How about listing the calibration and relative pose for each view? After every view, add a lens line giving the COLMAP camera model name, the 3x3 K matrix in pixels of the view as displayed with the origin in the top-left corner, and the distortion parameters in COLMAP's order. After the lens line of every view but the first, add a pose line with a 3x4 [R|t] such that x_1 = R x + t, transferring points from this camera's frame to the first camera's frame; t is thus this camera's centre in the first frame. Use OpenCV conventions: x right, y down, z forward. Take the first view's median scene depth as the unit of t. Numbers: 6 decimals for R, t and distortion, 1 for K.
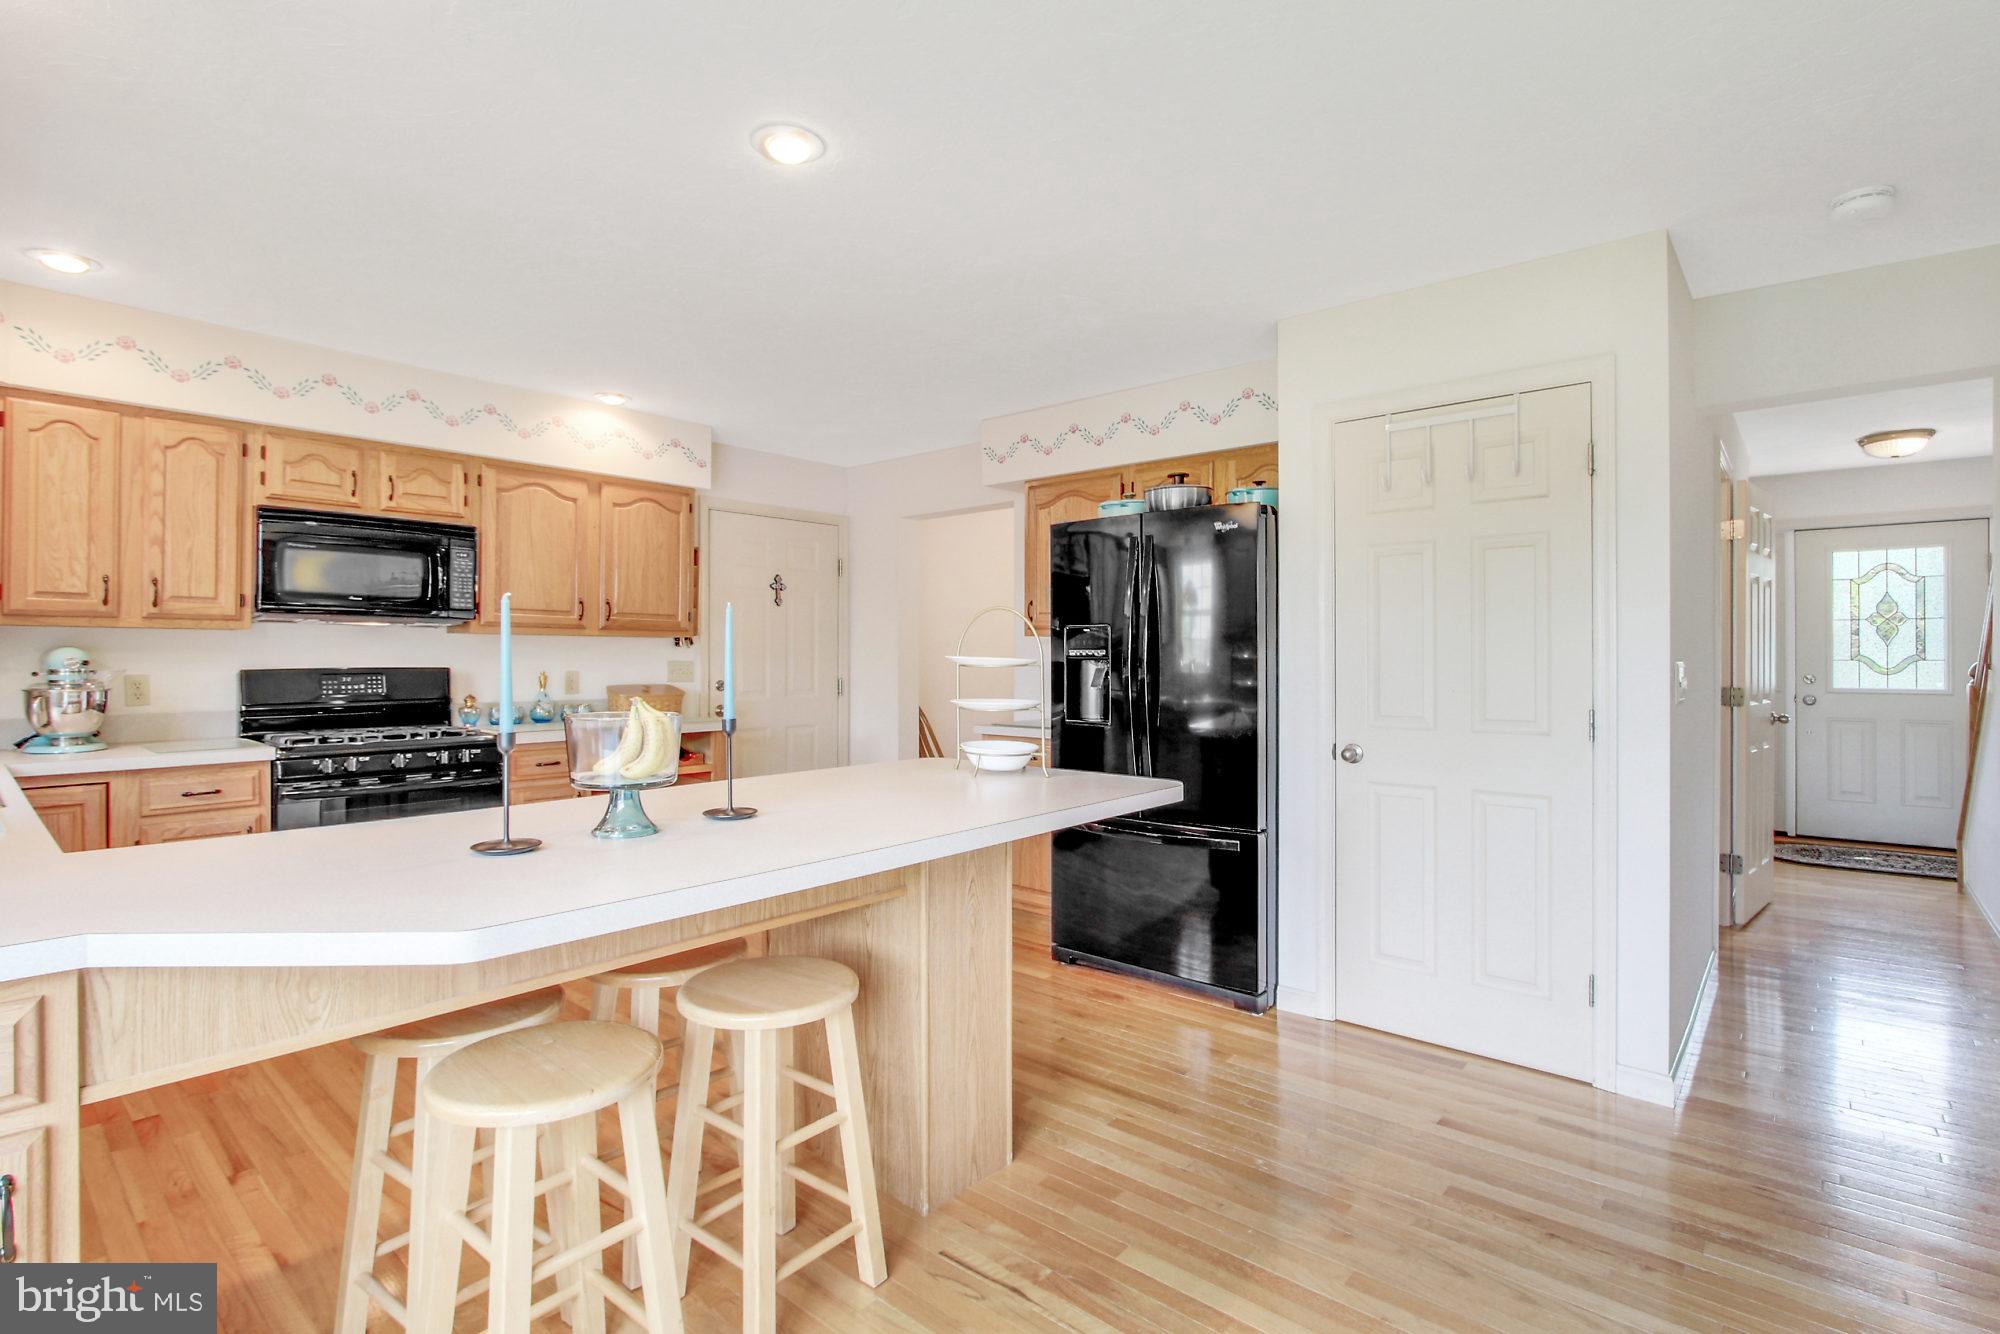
lens RADIAL K [[971.9, 0, 1014.5], [0, 971.9, 657.1], [0, 0, 1]] dist [0.001342, -0.000309]
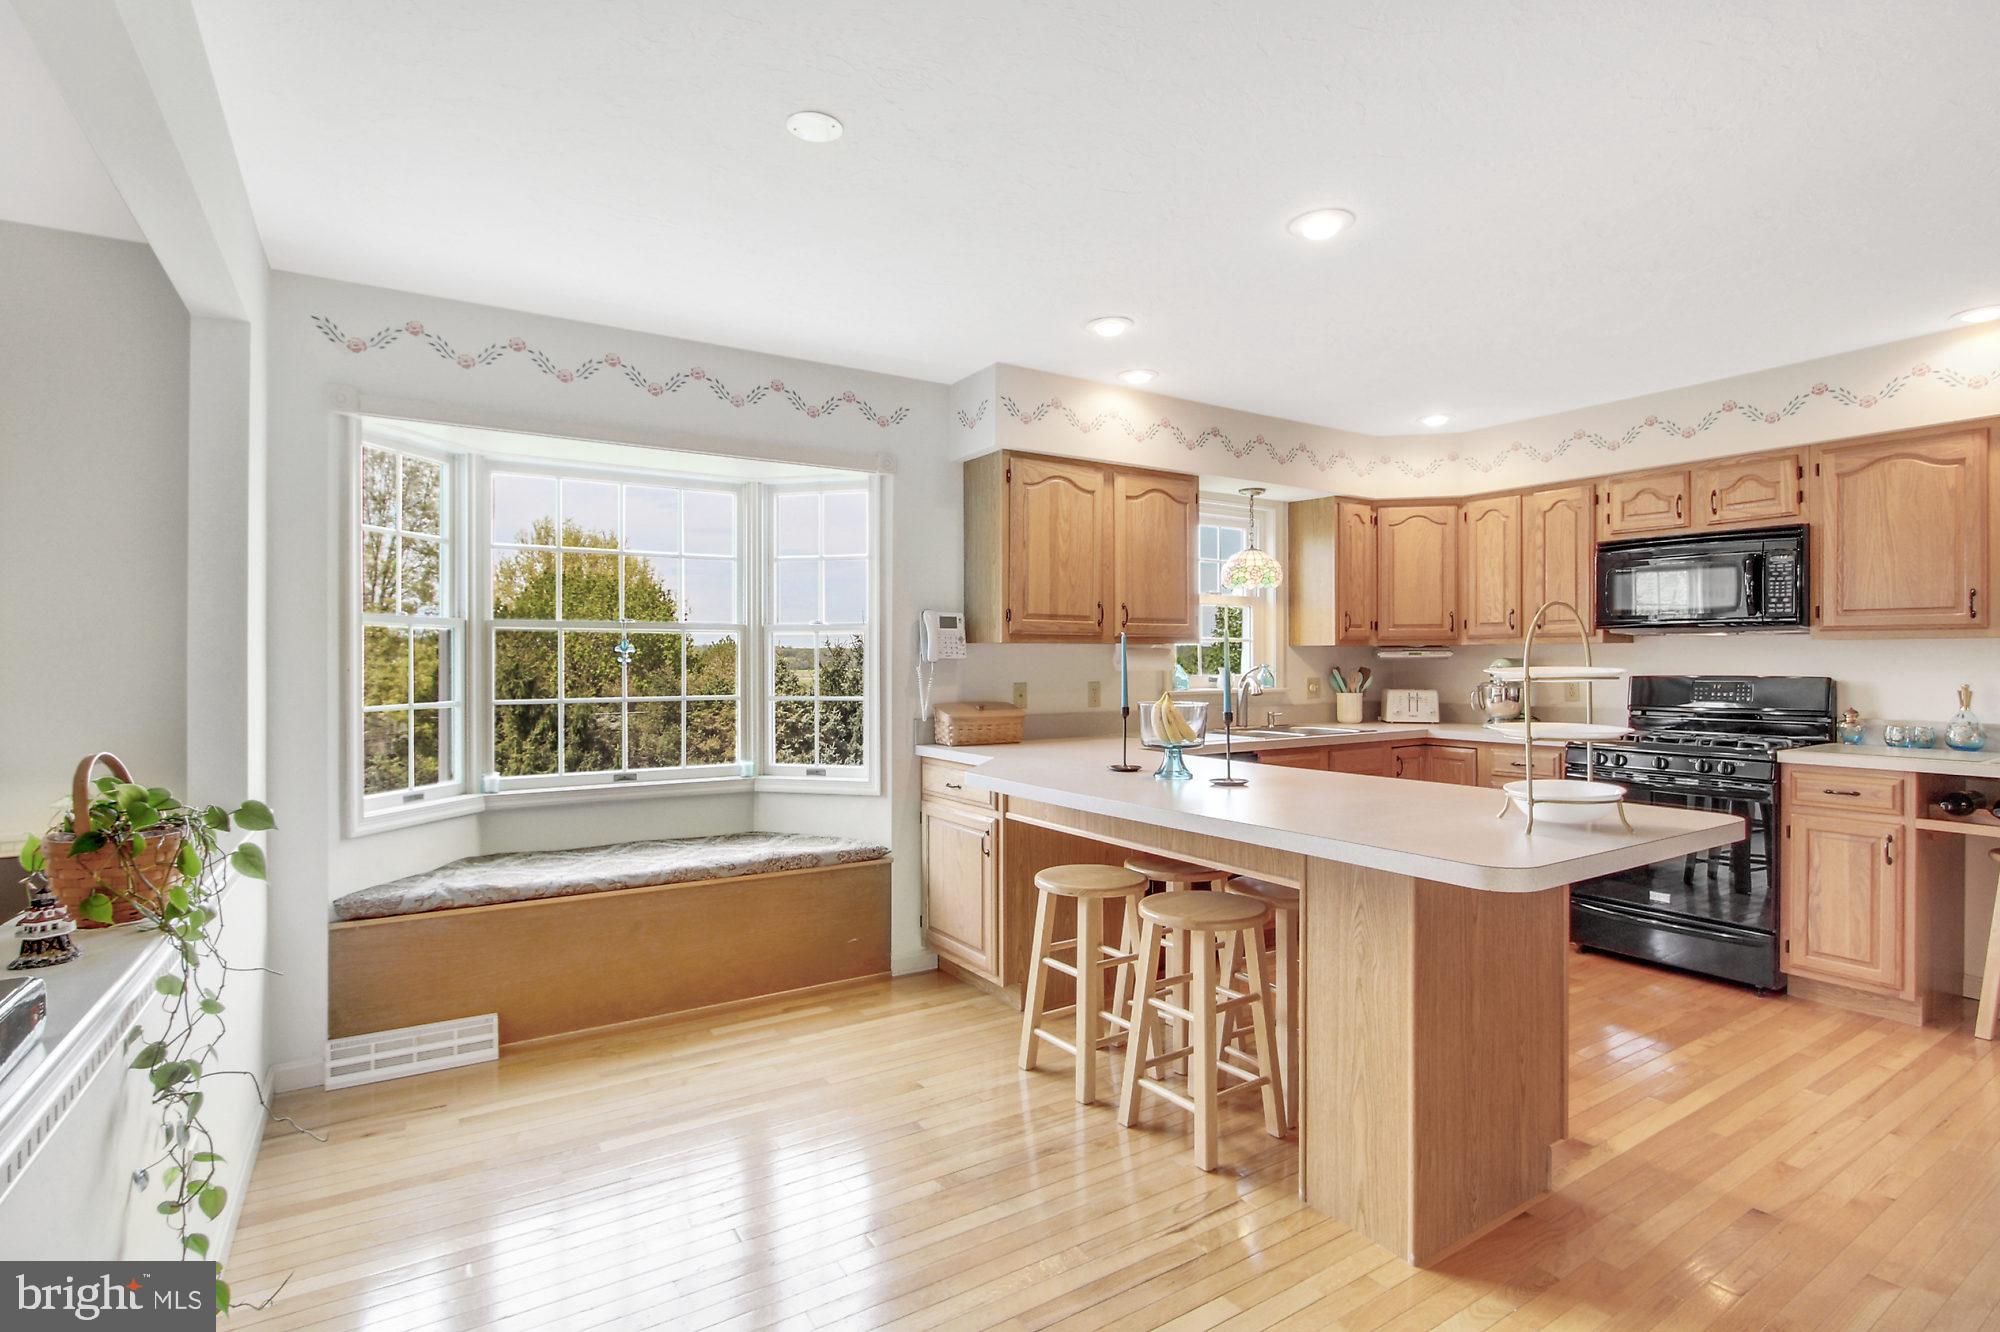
lens RADIAL K [[964.5, 0, 982.4], [0, 964.5, 662.6], [0, 0, 1]] dist [-0.008025, -0.000735]
pose [[-0.297741, -0.003844, -0.954639, 0.552321], [-0.003694, 0.999989, -0.002875, 0.002379], [0.954639, 0.002671, -0.297752, 0.548978]]
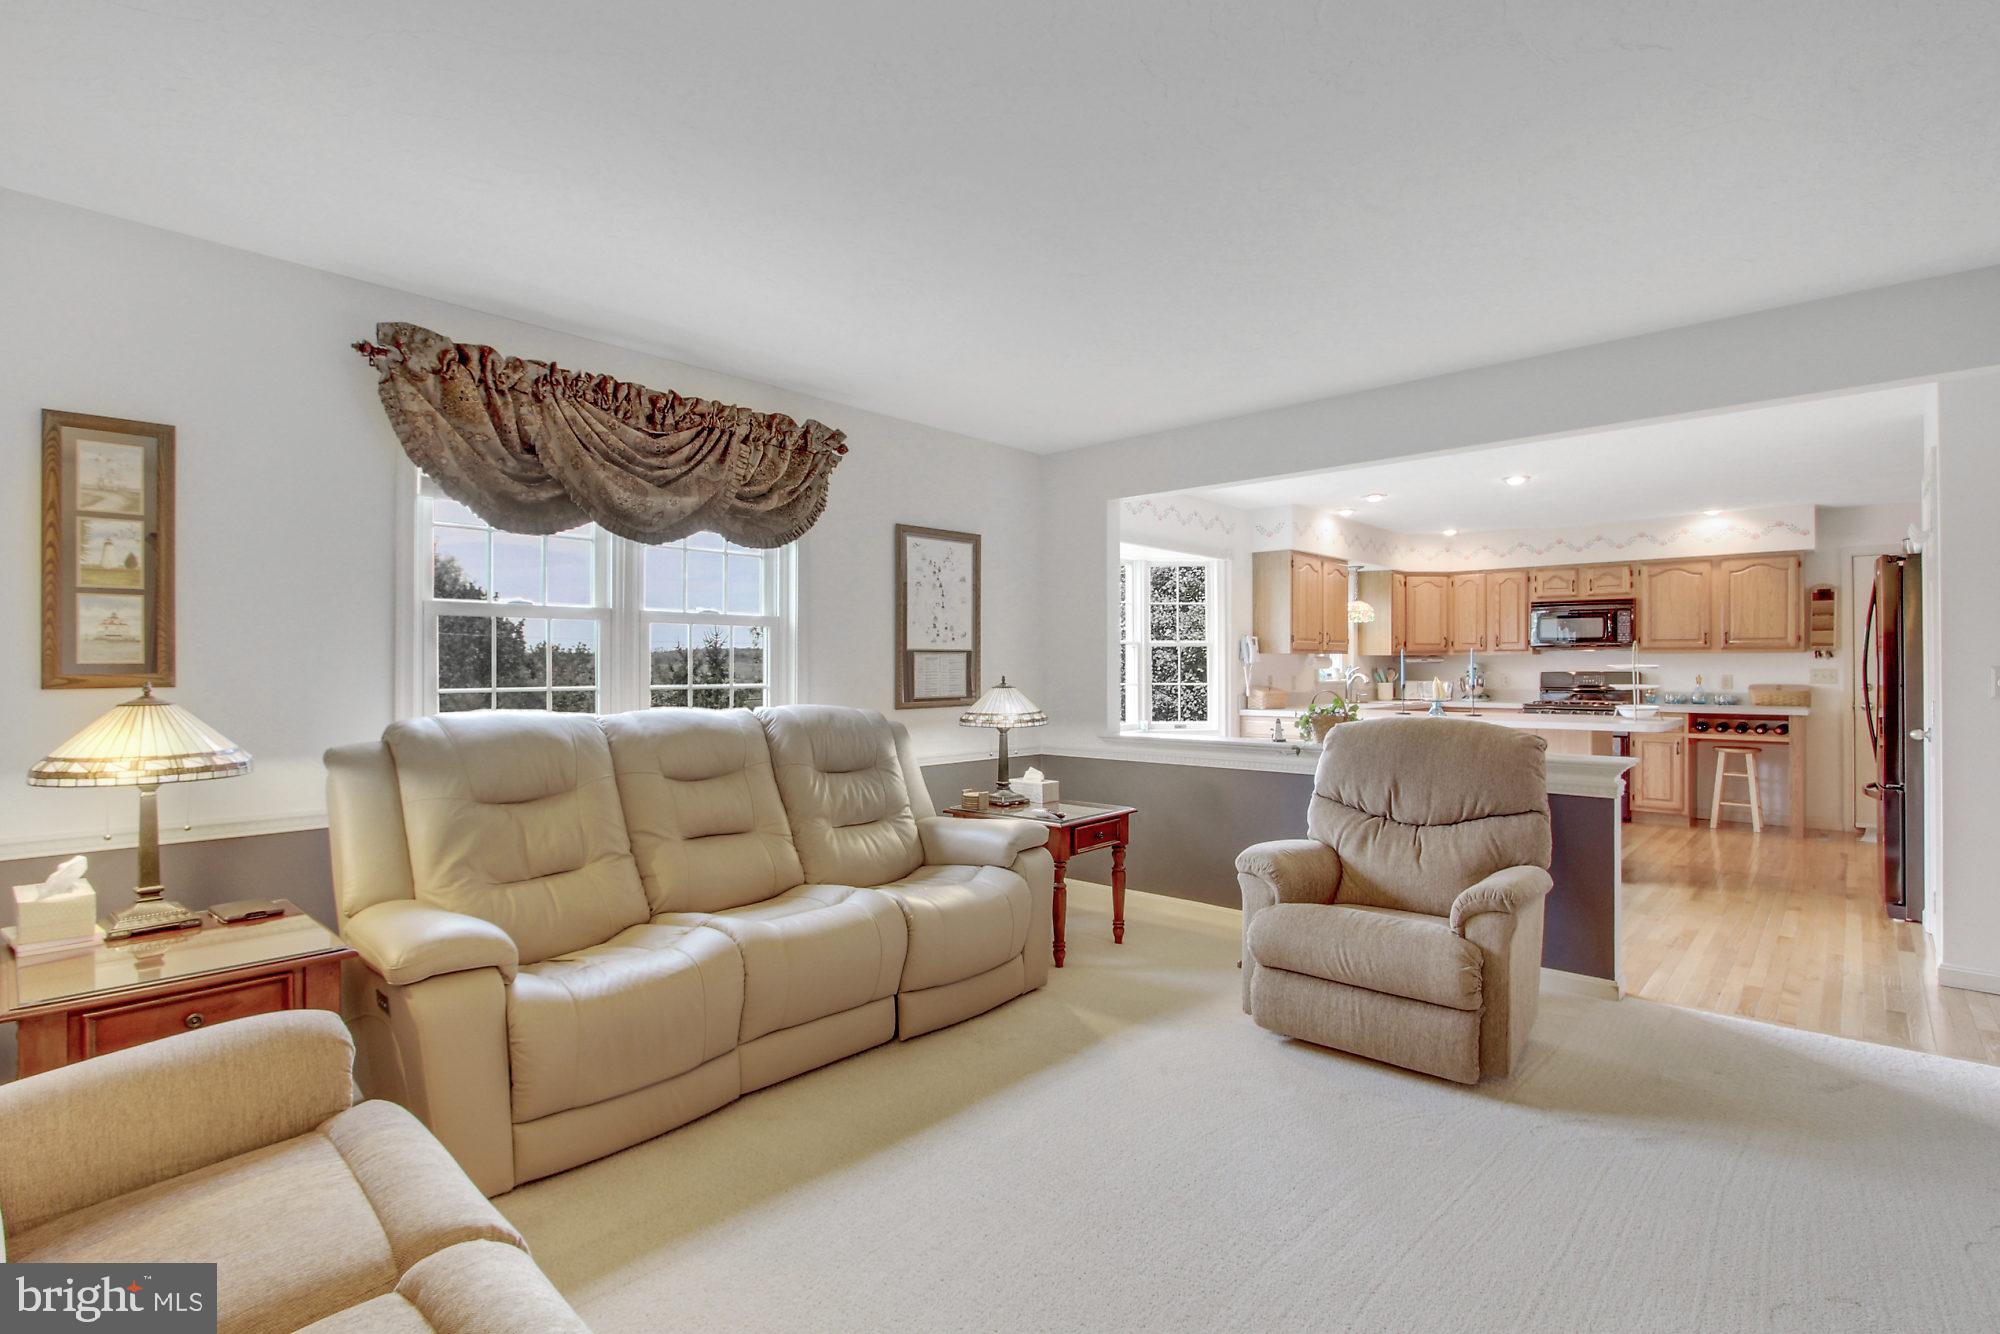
lens RADIAL K [[964.5, 0, 972.0], [0, 964.5, 666.9], [0, 0, 1]] dist [-0.008025, -0.000735]
pose [[-0.047152, -0.007511, -0.998859, 1.444217], [-0.002435, 0.999970, -0.007405, 0.019850], [0.998885, 0.002083, -0.047169, -0.221744]]
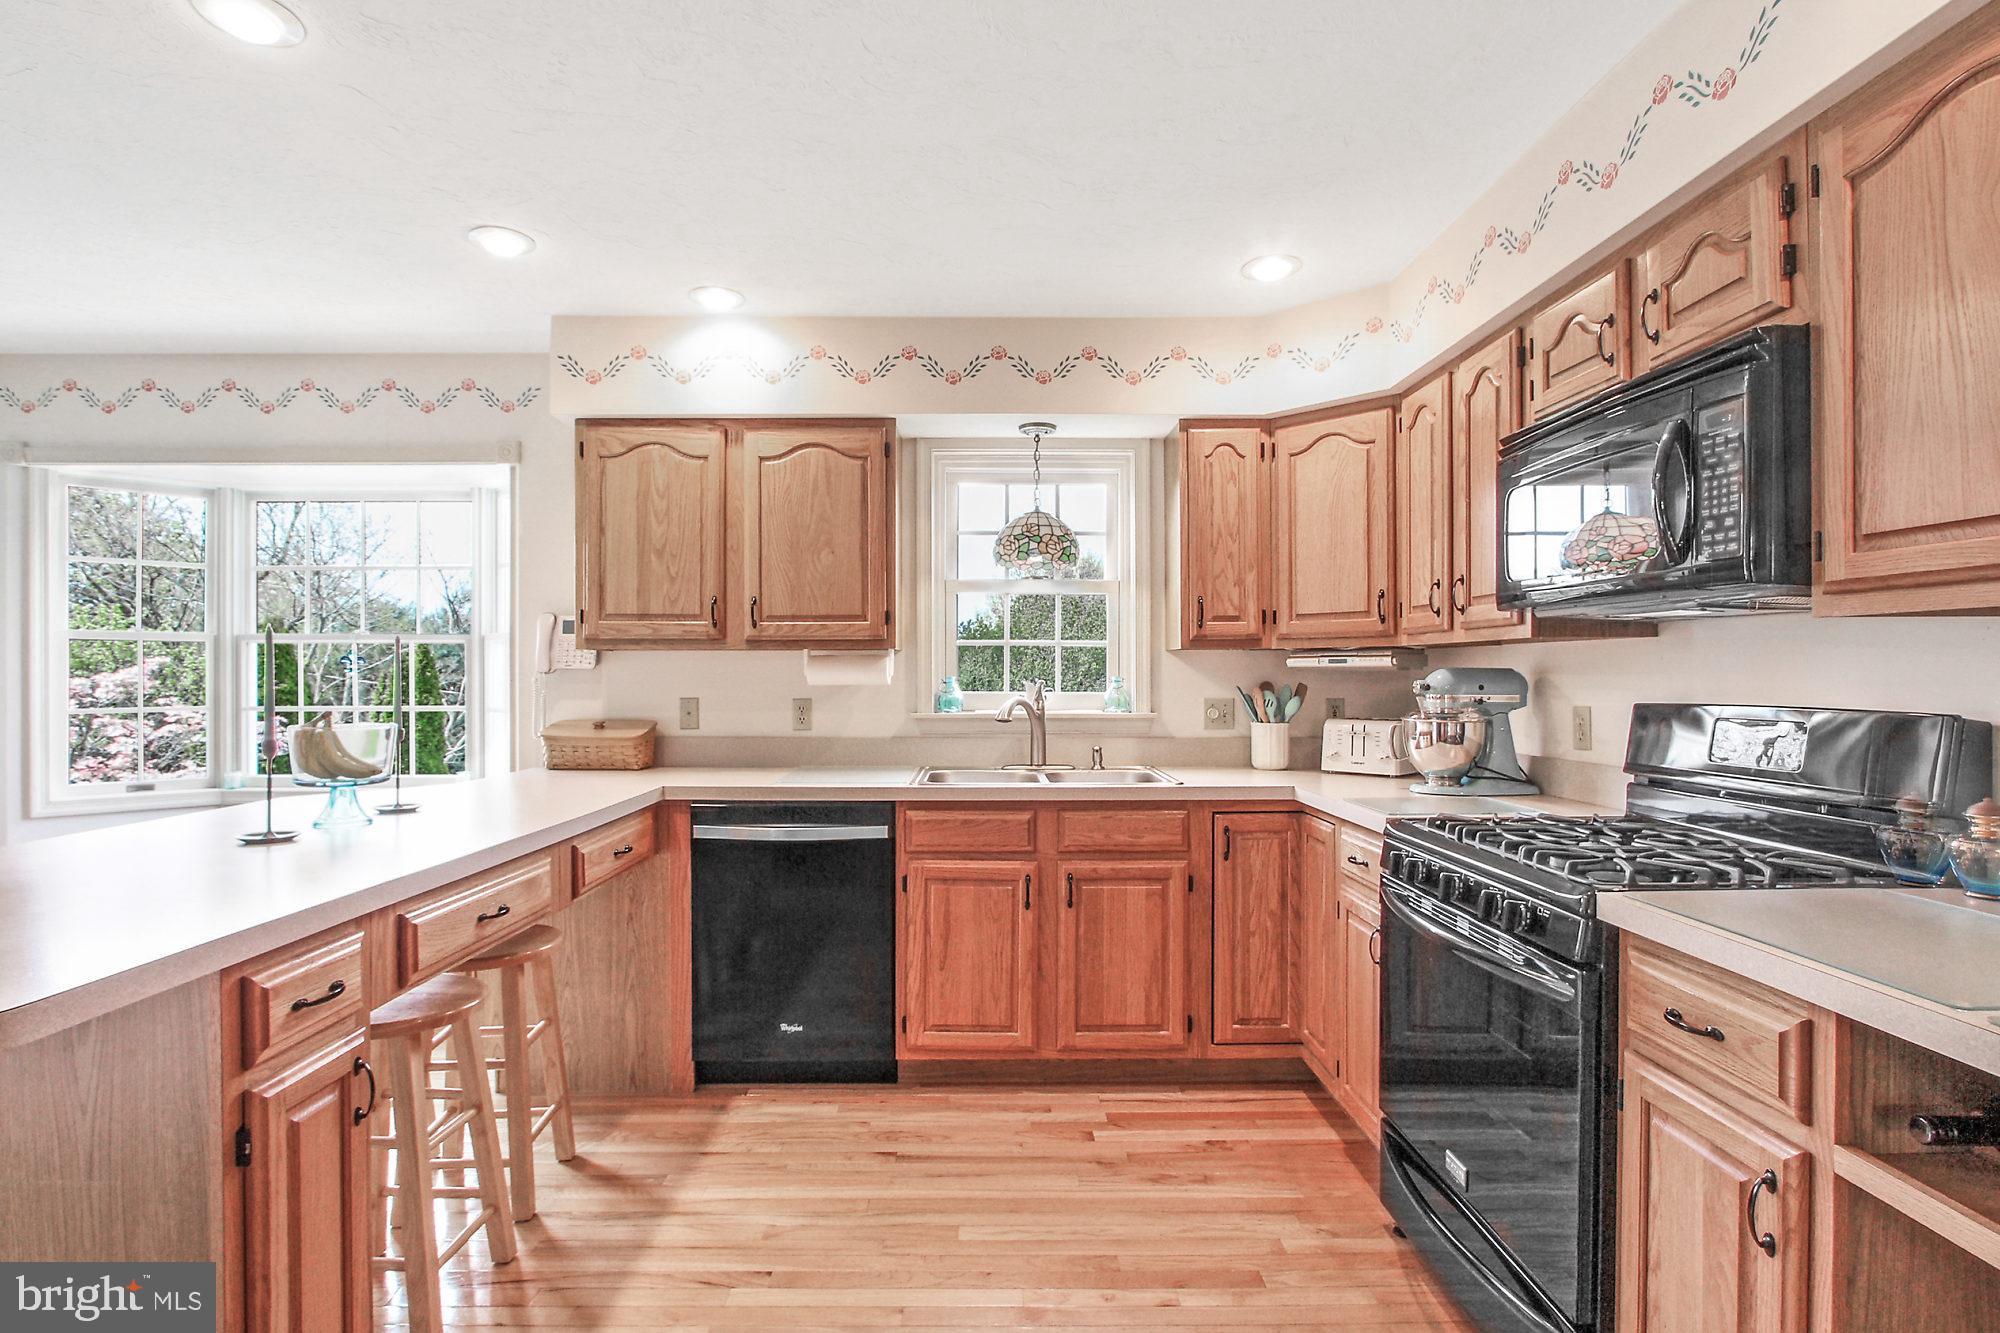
lens RADIAL K [[964.5, 0, 984.5], [0, 964.5, 681.2], [0, 0, 1]] dist [-0.008025, -0.000735]
pose [[-0.758833, -0.000661, -0.651285, -0.103329], [-0.007514, 0.999942, 0.007740, -0.002613], [0.651242, 0.010767, -0.758793, 1.114103]]
